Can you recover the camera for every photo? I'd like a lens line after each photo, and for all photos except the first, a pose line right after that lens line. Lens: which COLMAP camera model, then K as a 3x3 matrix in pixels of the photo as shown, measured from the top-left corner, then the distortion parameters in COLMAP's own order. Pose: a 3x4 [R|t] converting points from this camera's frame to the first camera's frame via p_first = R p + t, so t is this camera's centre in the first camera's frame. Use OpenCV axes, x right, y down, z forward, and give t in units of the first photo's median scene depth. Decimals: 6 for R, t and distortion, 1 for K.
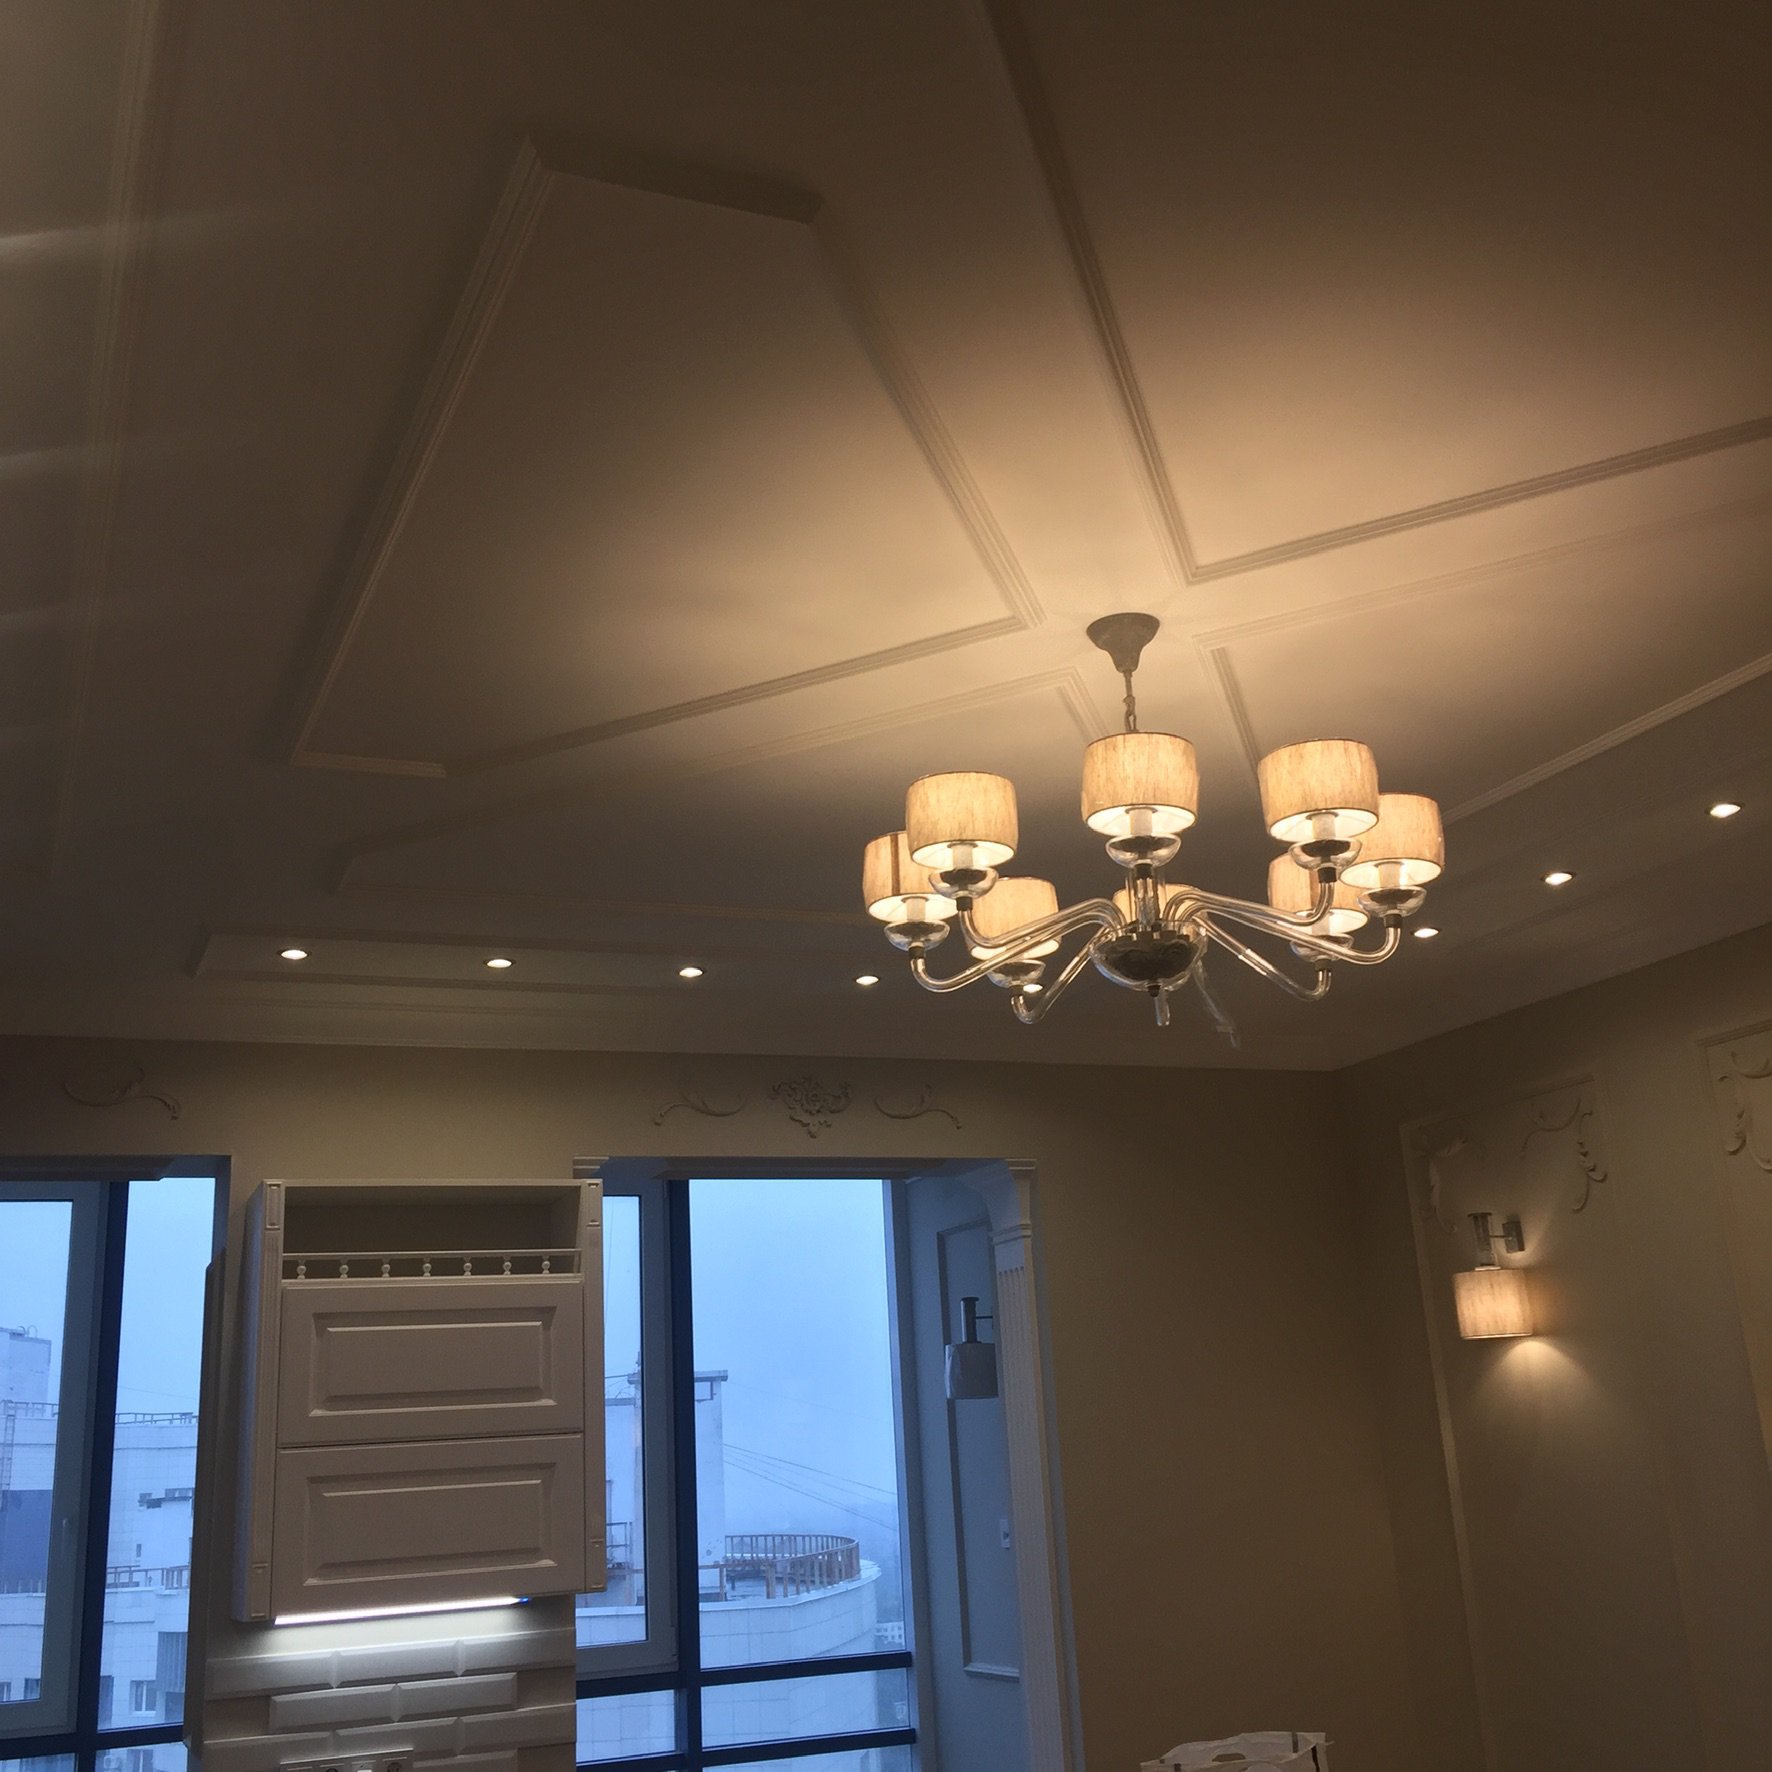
lens RADIAL K [[2012.8, 0, 886.0], [0, 2012.8, 886.0], [0, 0, 1]] dist [0.114398, -0.205144]
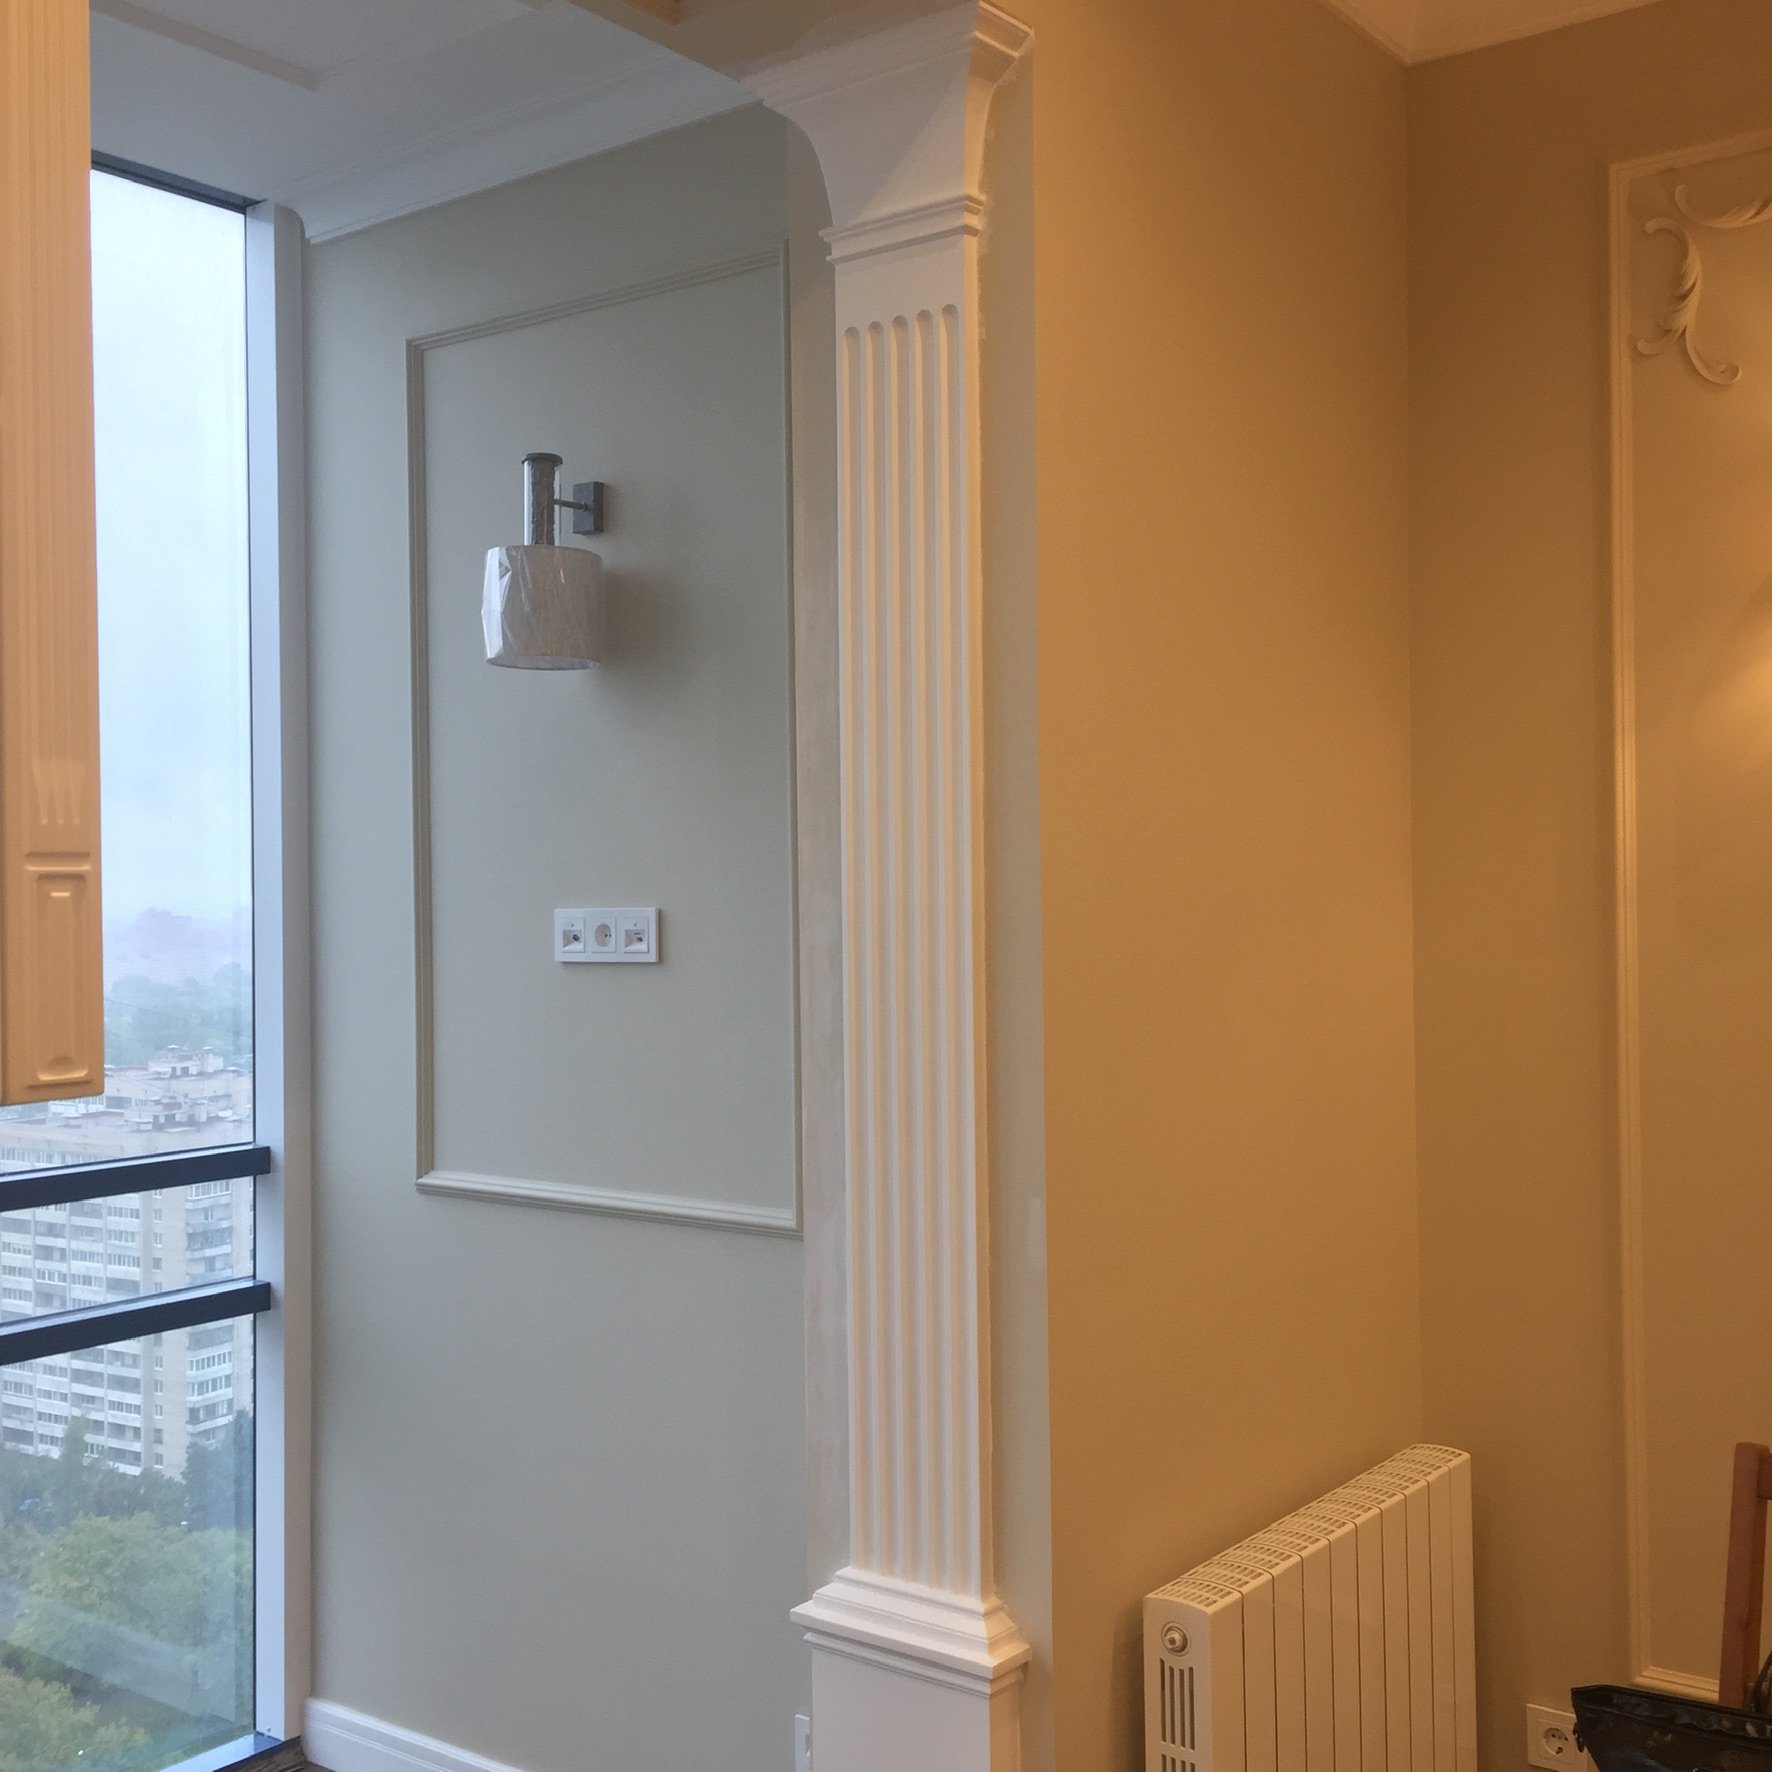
lens RADIAL K [[2012.8, 0, 886.0], [0, 2012.8, 886.0], [0, 0, 1]] dist [0.114398, -0.205144]
pose [[0.859801, 0.047466, 0.508419, -0.140699], [-0.178421, 0.960838, 0.212029, 0.209693], [-0.478444, -0.273015, 0.834598, 0.614750]]
